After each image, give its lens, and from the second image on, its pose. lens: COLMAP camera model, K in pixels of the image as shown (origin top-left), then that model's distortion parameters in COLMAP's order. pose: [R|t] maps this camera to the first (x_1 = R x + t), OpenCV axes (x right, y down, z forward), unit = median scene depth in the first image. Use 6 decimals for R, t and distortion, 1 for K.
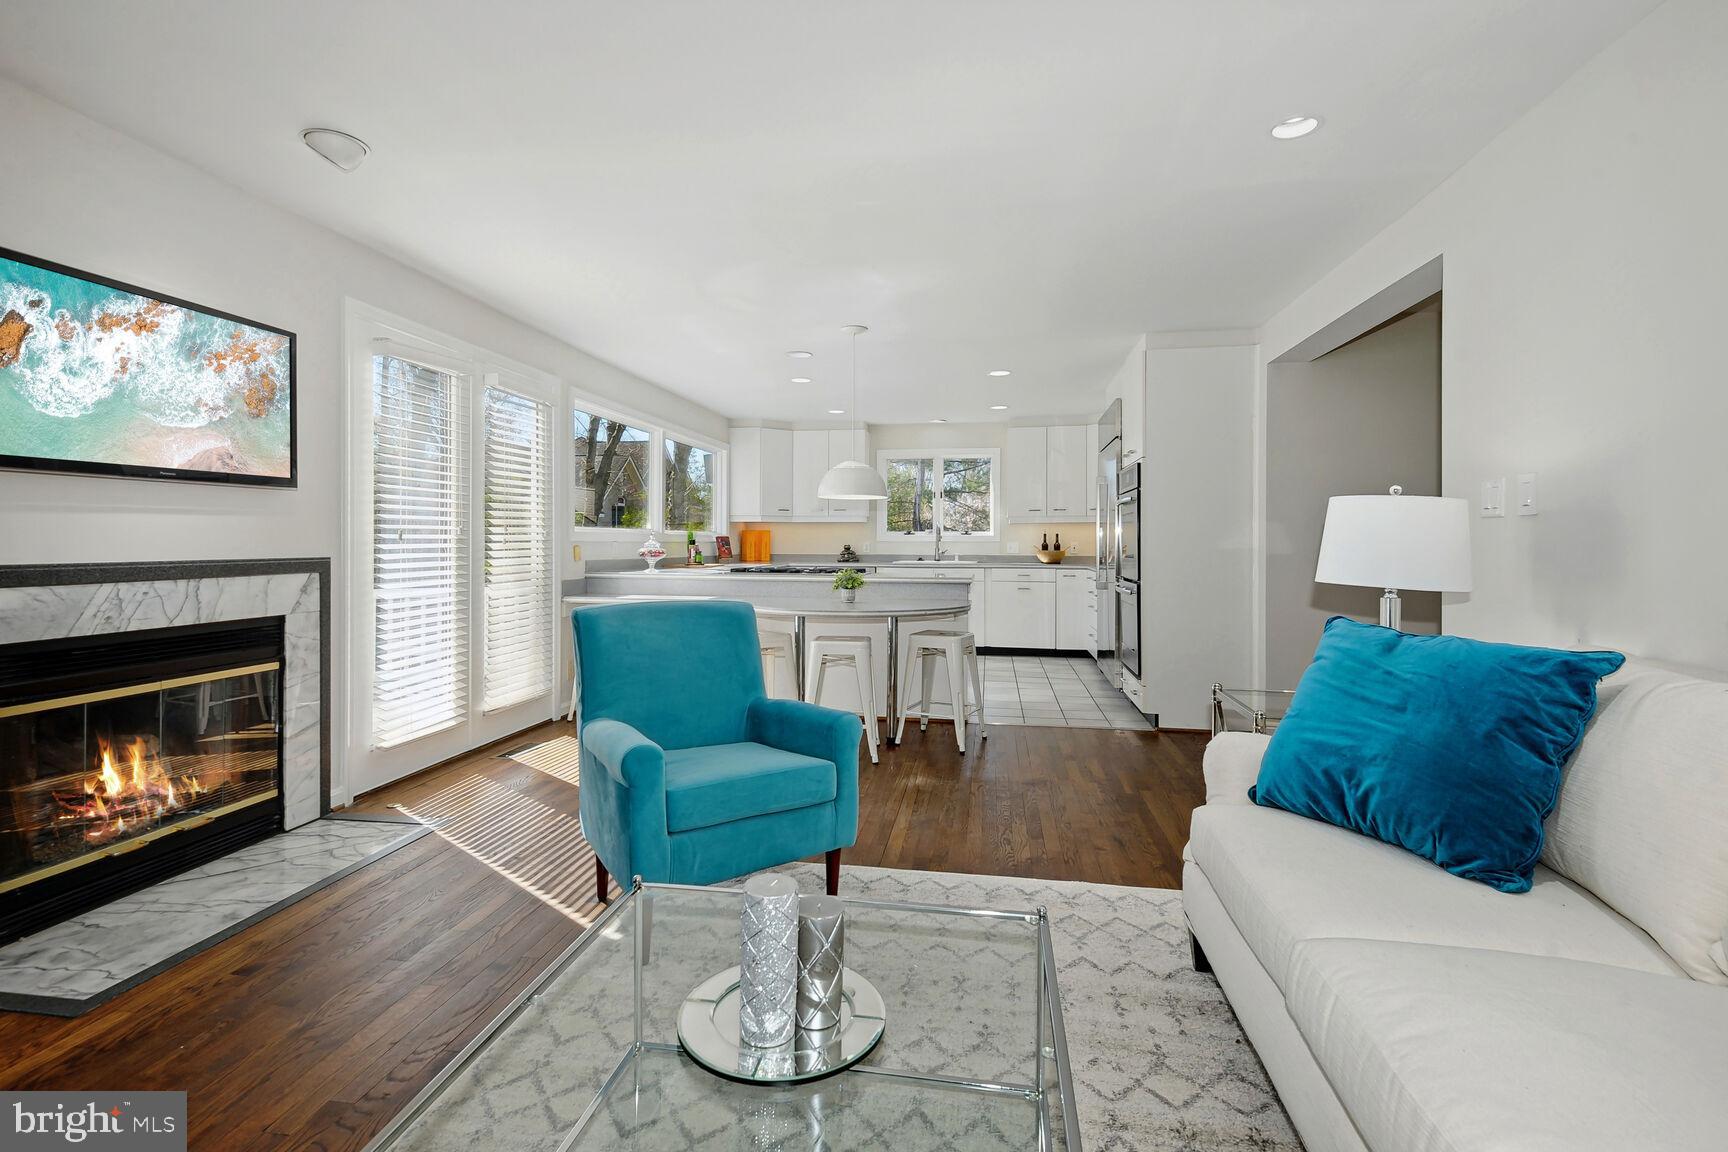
lens RADIAL K [[806.1, 0, 863.8], [0, 806.1, 558.1], [0, 0, 1]] dist [0.004284, -0.002611]
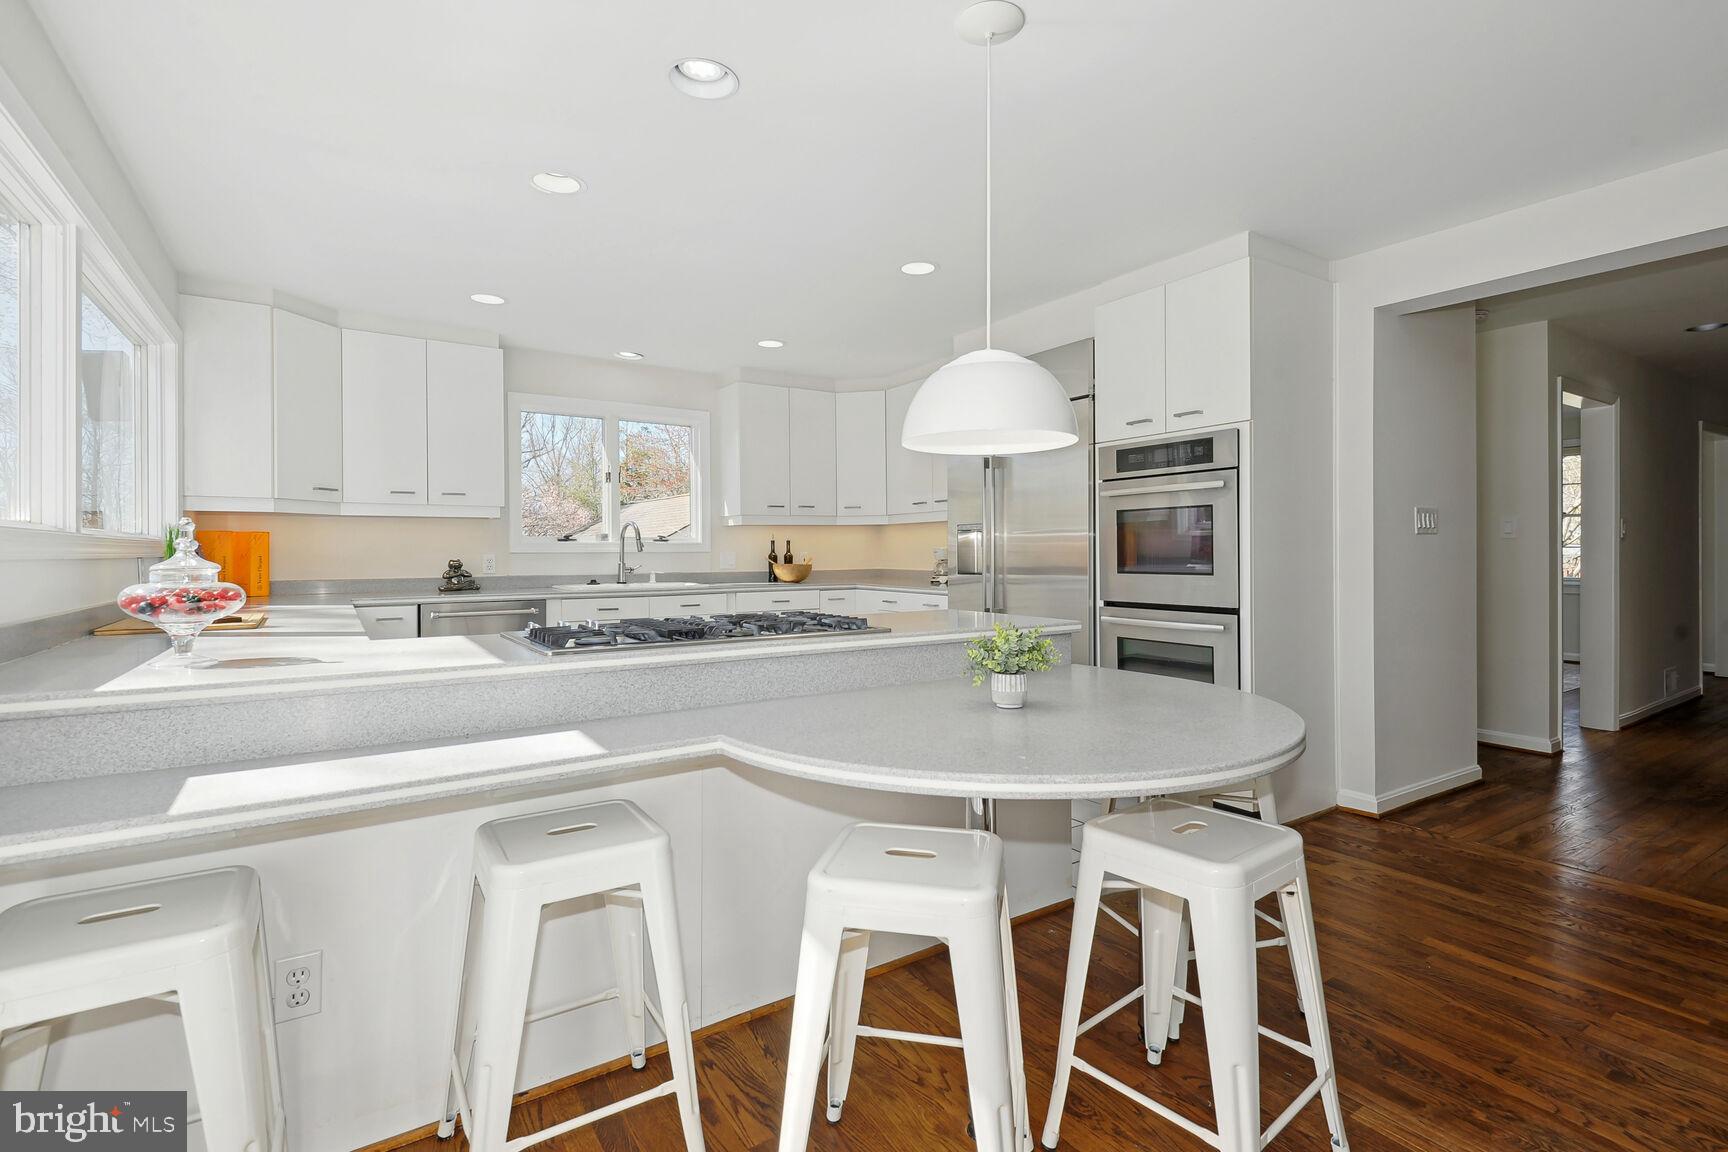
lens RADIAL K [[806.1, 0, 871.9], [0, 806.1, 560.3], [0, 0, 1]] dist [0.004284, -0.002611]
pose [[0.730789, -0.013465, 0.682471, -0.202424], [0.019455, 0.999810, -0.001106, -0.011040], [-0.682326, 0.014085, 0.730912, 0.456416]]
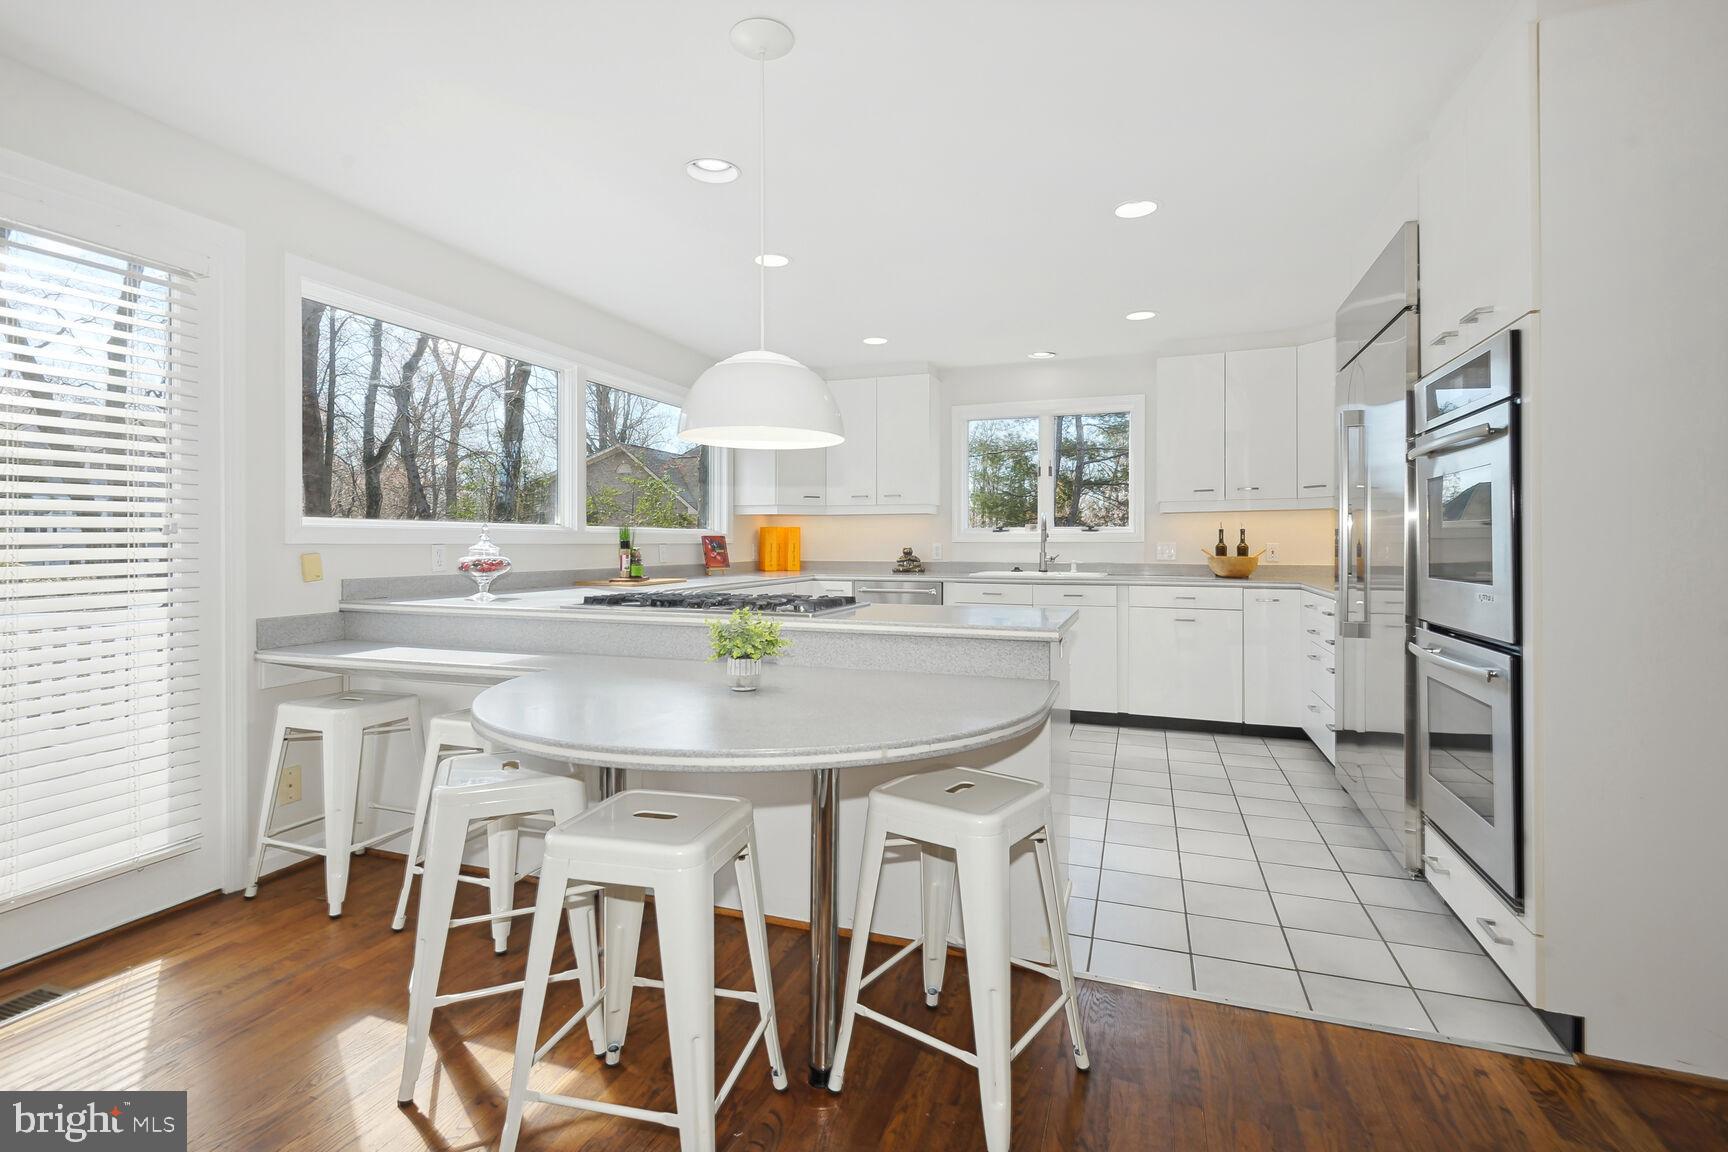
lens RADIAL K [[806.1, 0, 859.8], [0, 806.1, 555.2], [0, 0, 1]] dist [0.004284, -0.002611]
pose [[0.983281, -0.000238, -0.182092, 0.069024], [-0.000596, 0.999990, -0.004524, -0.007775], [0.182091, 0.004557, 0.983271, 0.363340]]
